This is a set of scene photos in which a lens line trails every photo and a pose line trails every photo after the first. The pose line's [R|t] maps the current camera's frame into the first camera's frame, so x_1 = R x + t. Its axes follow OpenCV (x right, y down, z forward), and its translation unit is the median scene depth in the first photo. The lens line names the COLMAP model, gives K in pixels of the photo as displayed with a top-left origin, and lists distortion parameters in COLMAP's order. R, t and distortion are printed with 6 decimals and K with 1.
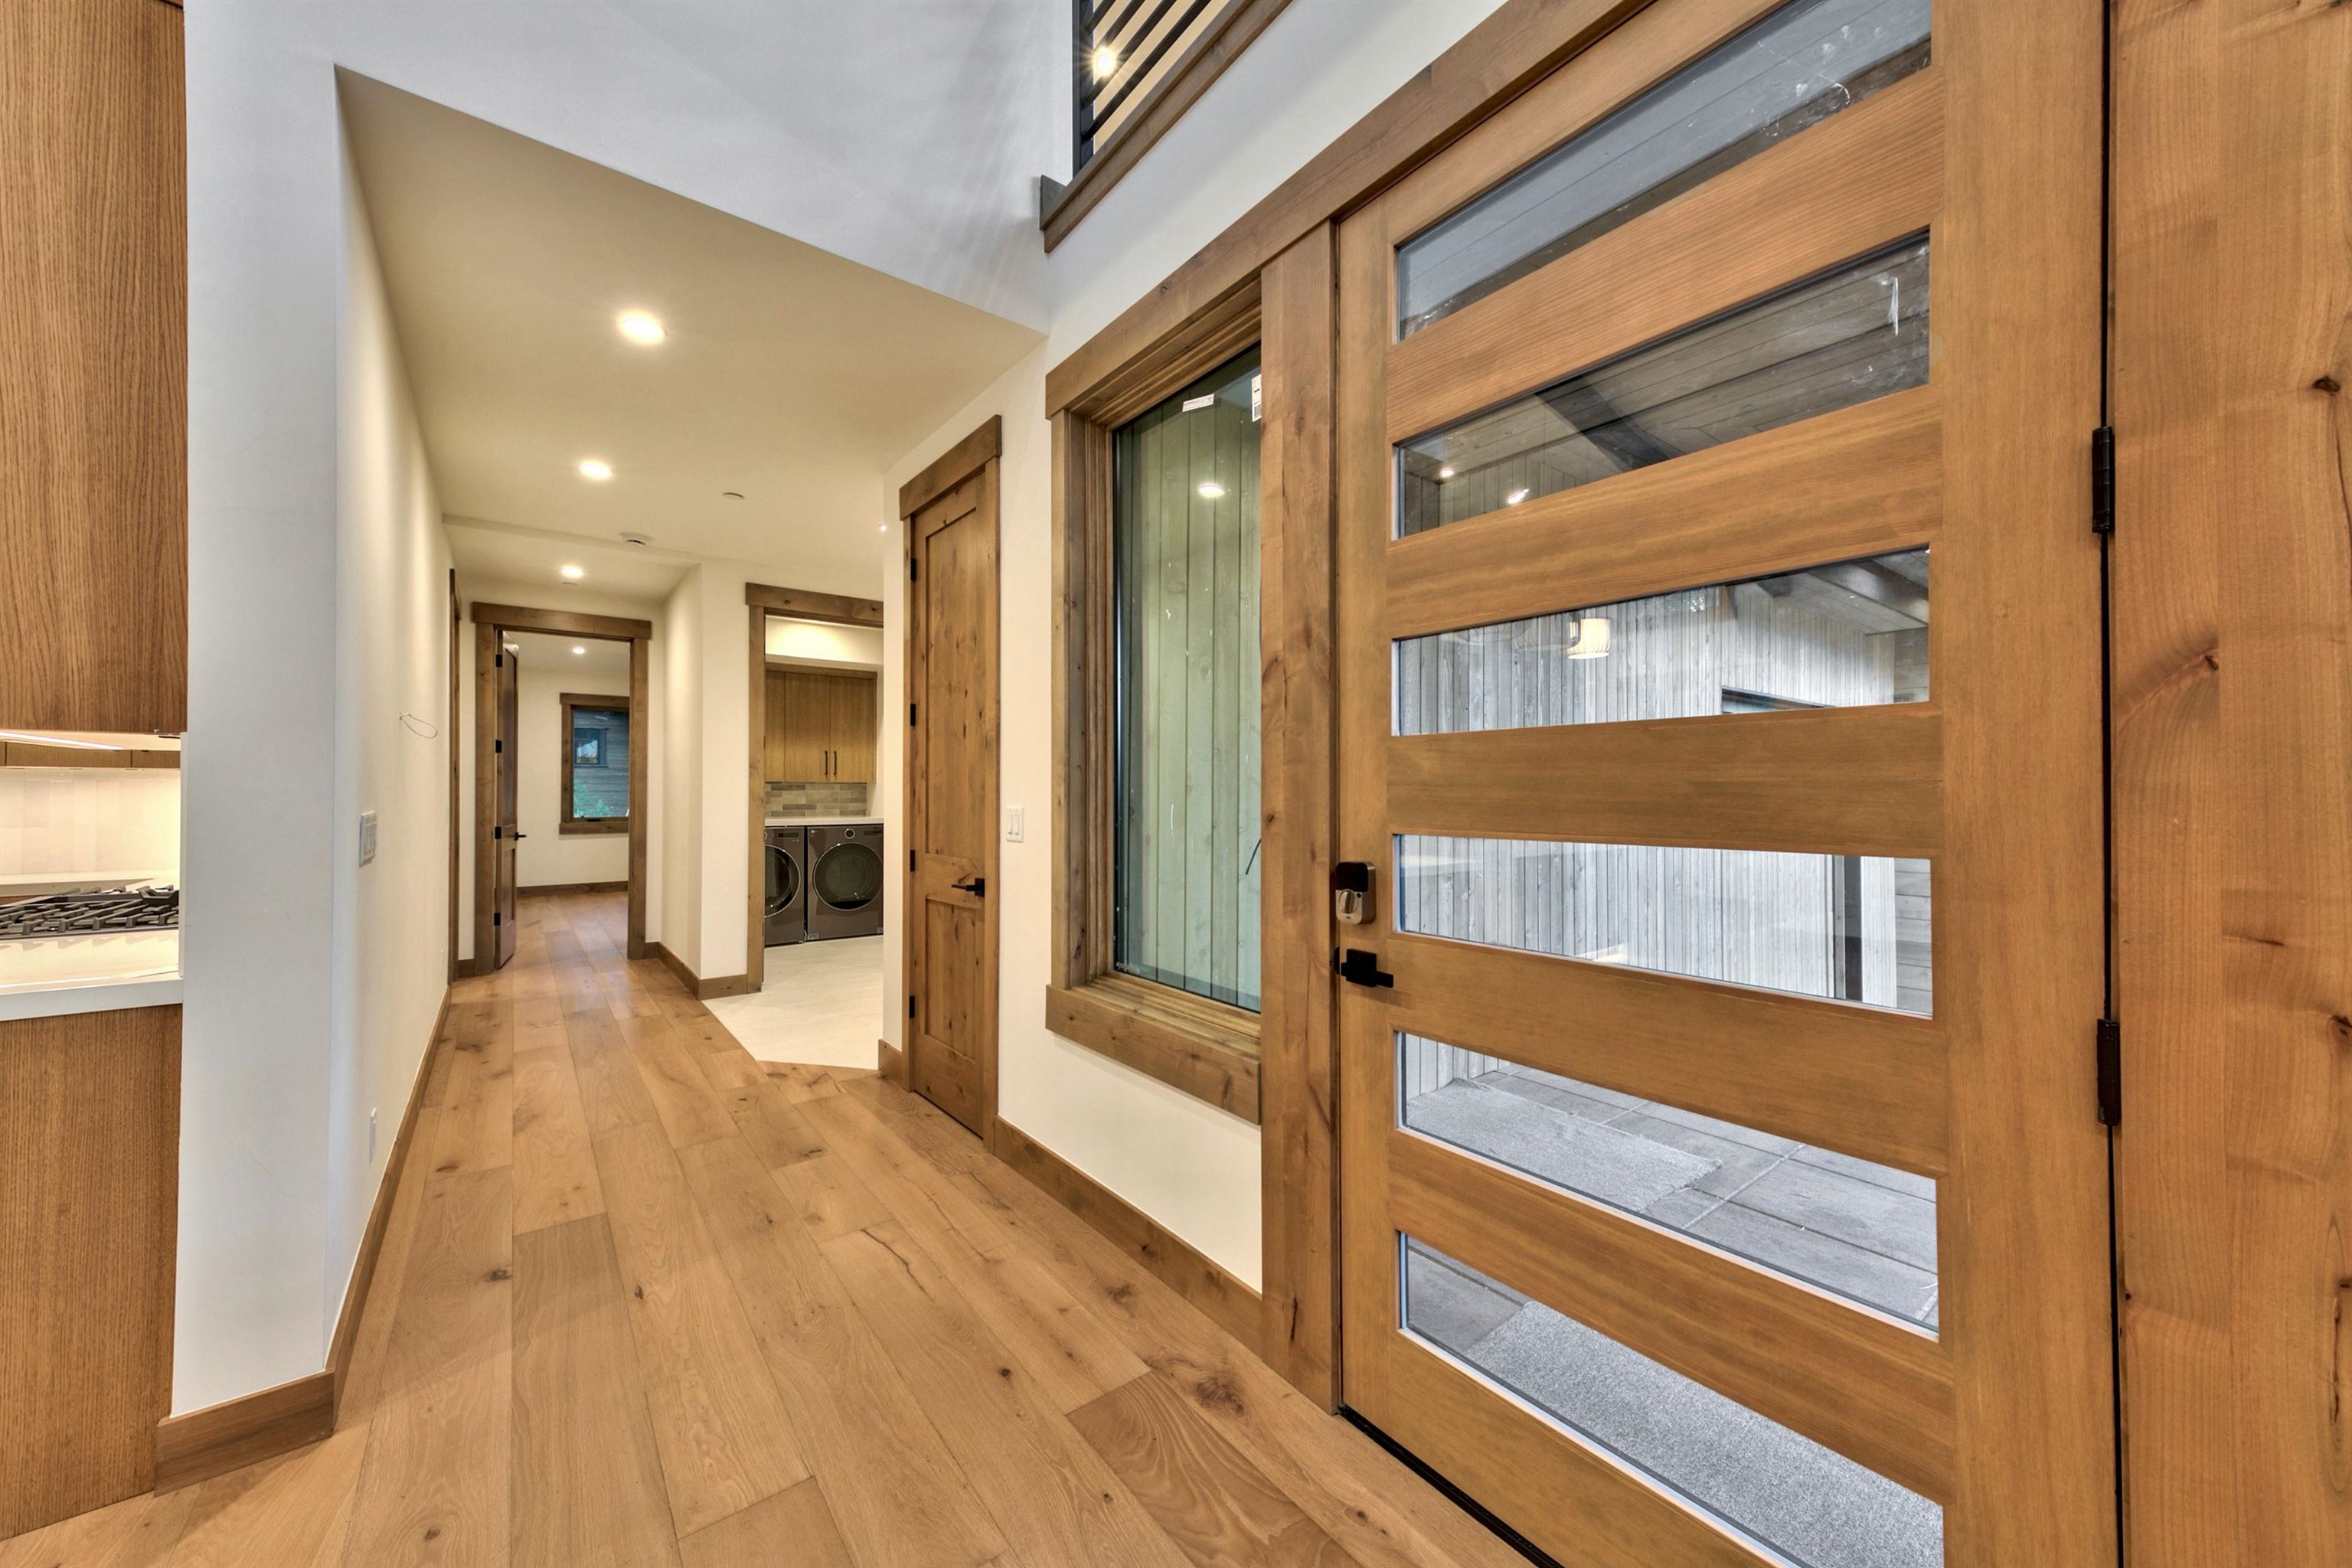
lens RADIAL K [[835.0, 0, 1175.4], [0, 835.0, 783.6], [0, 0, 1]] dist [0.019513, -0.003049]
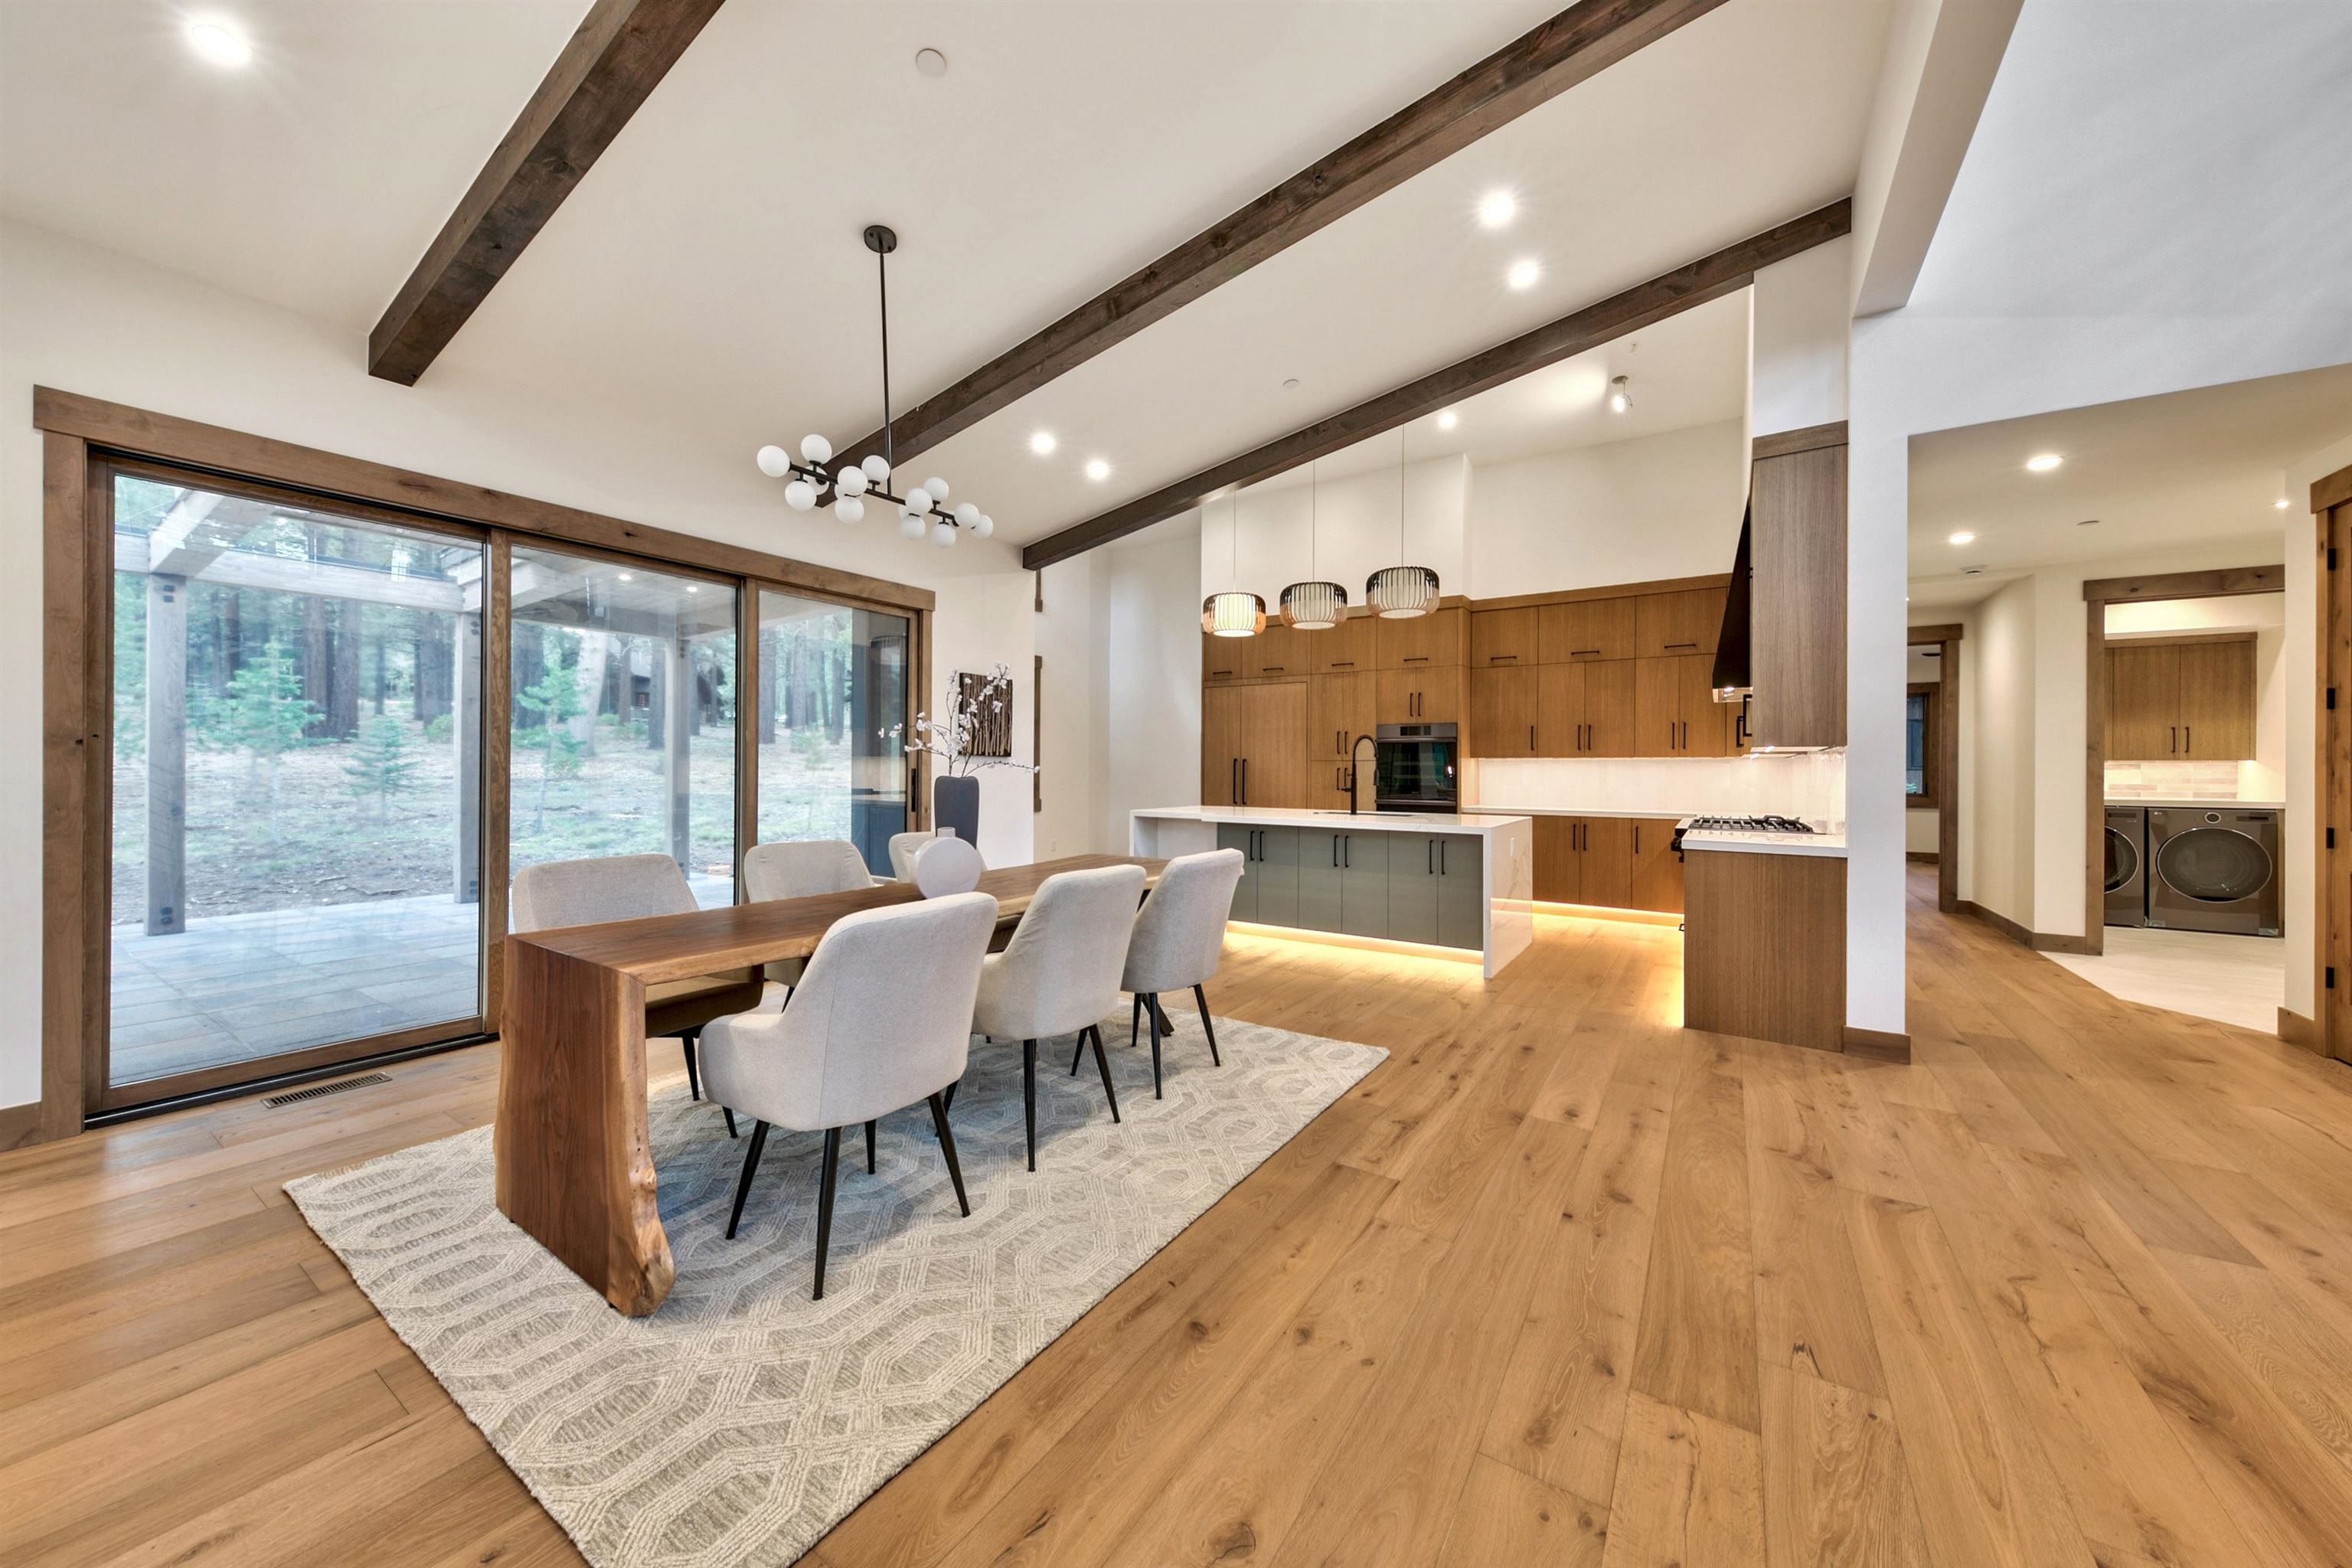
lens RADIAL K [[835.0, 0, 1213.2], [0, 835.0, 764.3], [0, 0, 1]] dist [0.019513, -0.003049]
pose [[0.347950, -0.000868, -0.937513, 0.198314], [0.003434, 0.999994, 0.000349, -0.005734], [0.937507, -0.003341, 0.347951, -0.664199]]
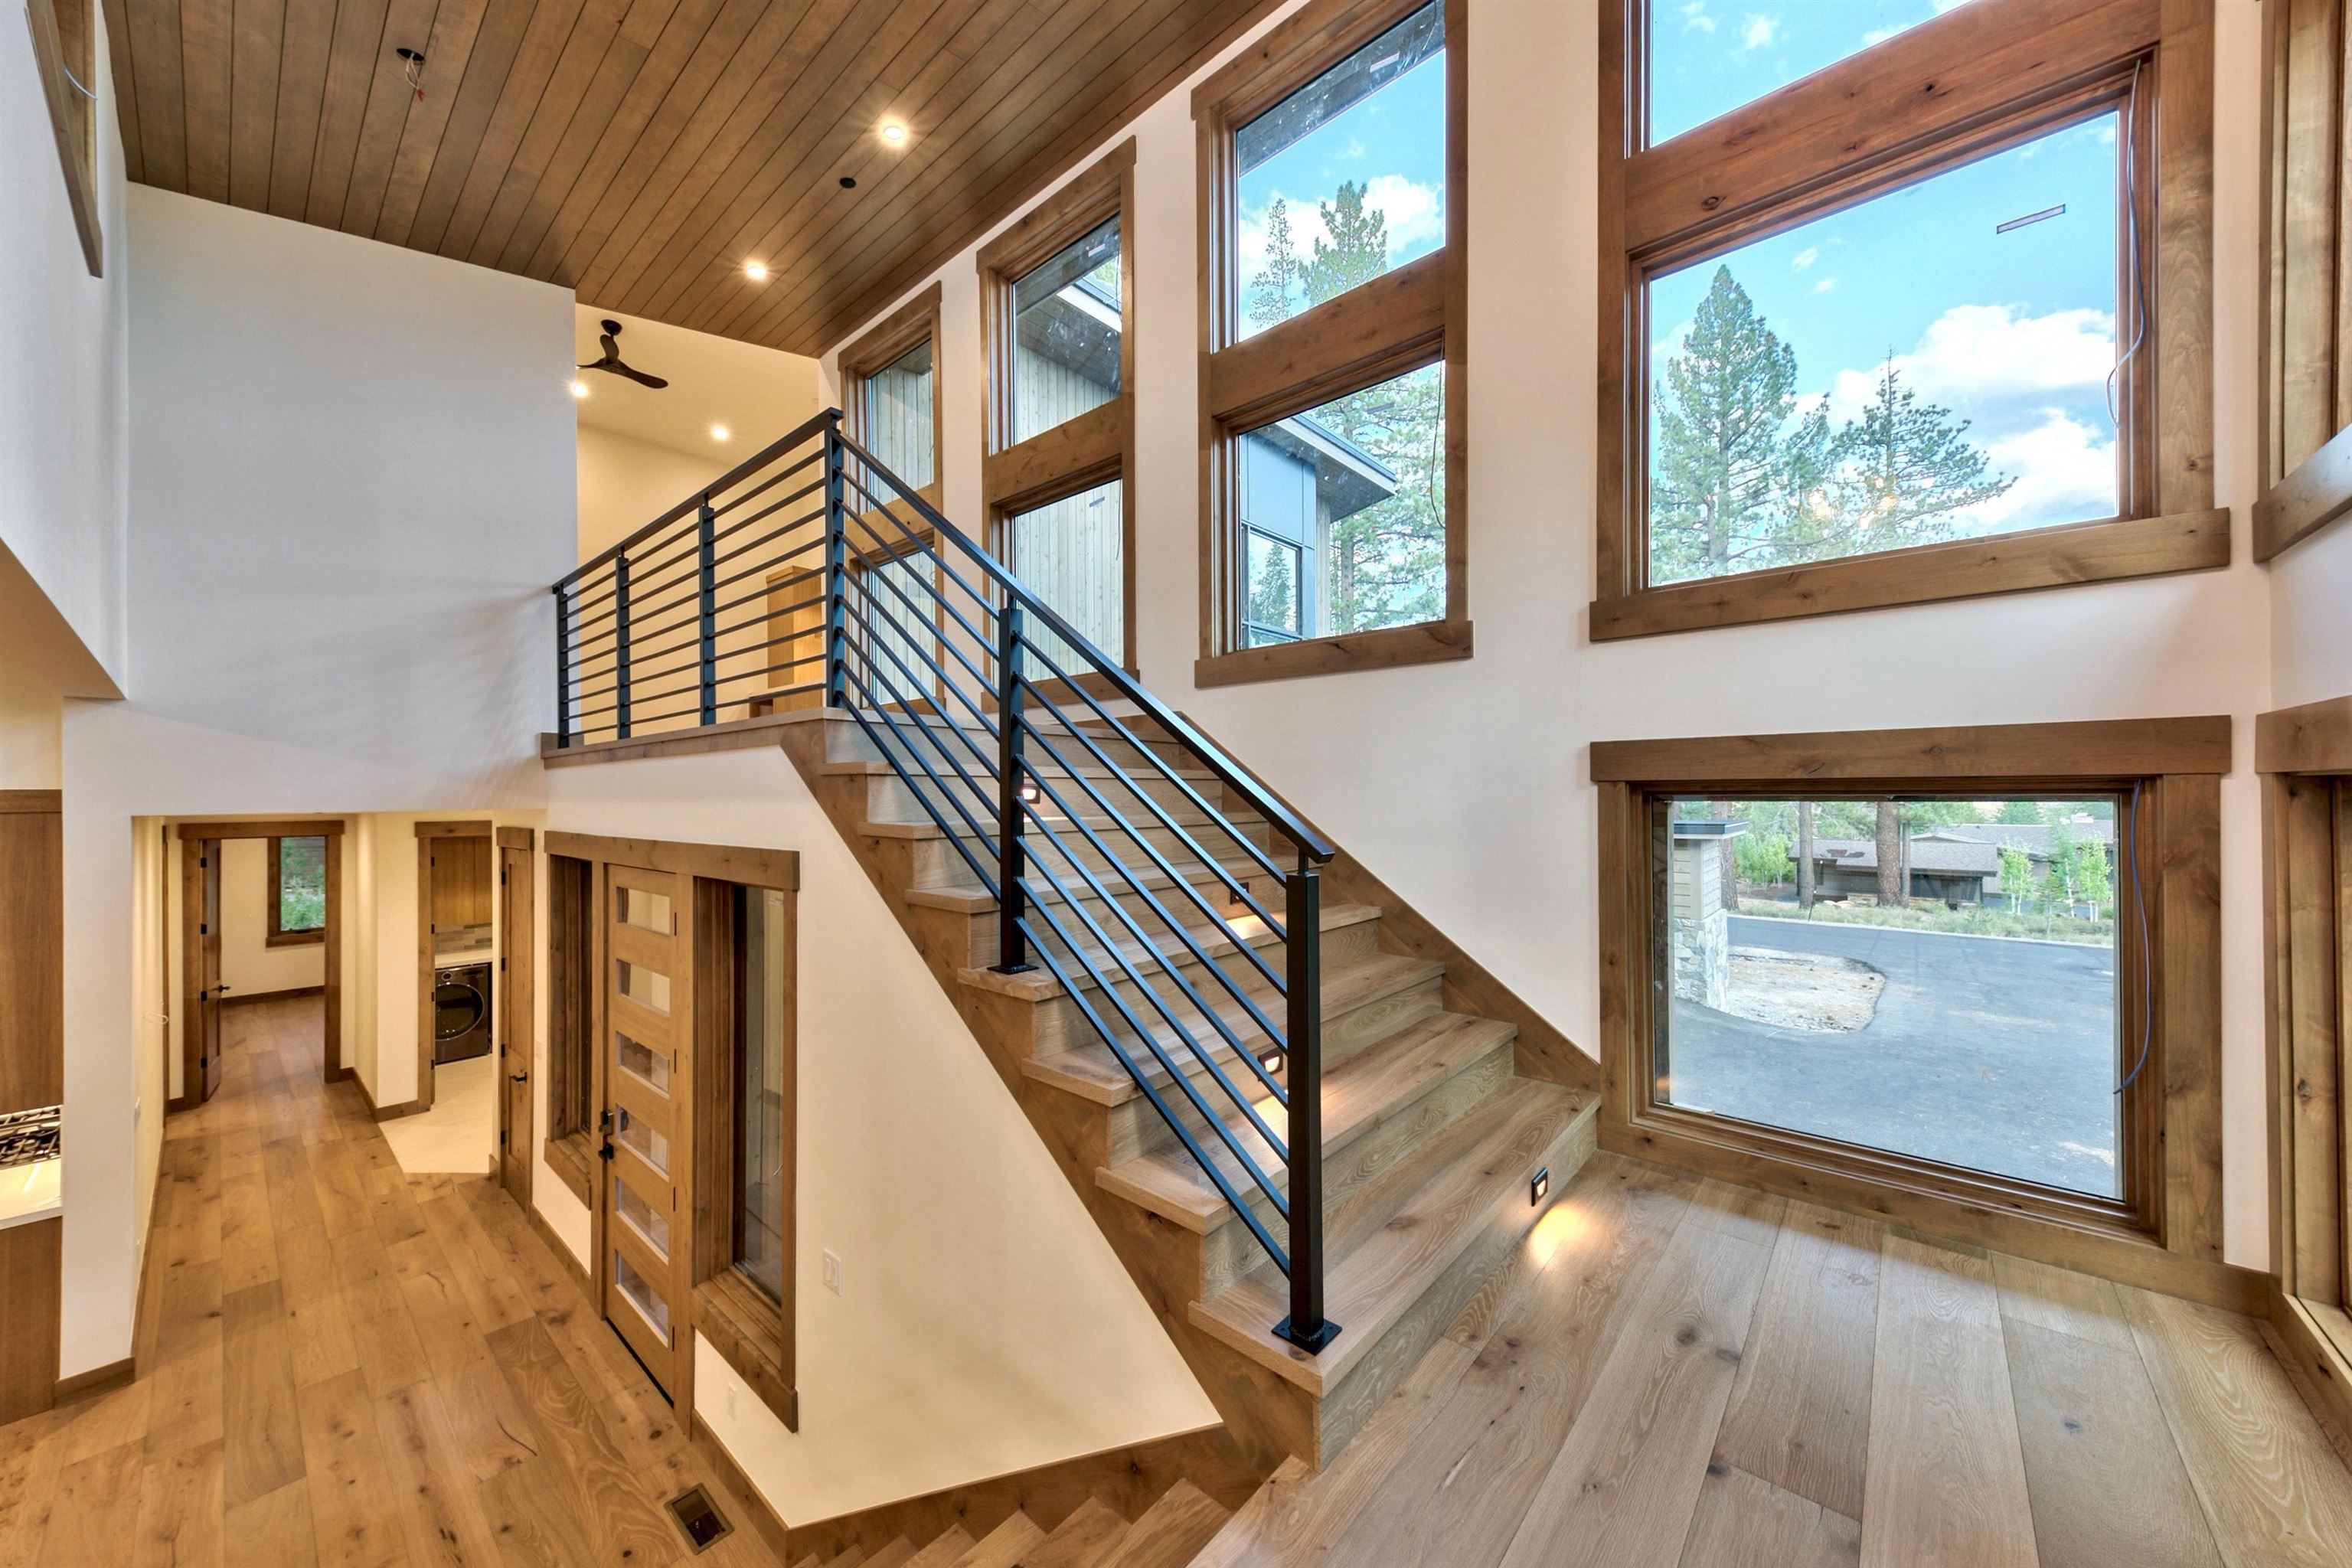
lens RADIAL K [[835.0, 0, 1172.5], [0, 835.0, 789.0], [0, 0, 1]] dist [0.019513, -0.003049]
pose [[0.983872, -0.003183, 0.178844, 0.691694], [0.001540, 0.999955, 0.009323, -0.437996], [-0.178865, -0.008898, 0.983833, -0.890751]]
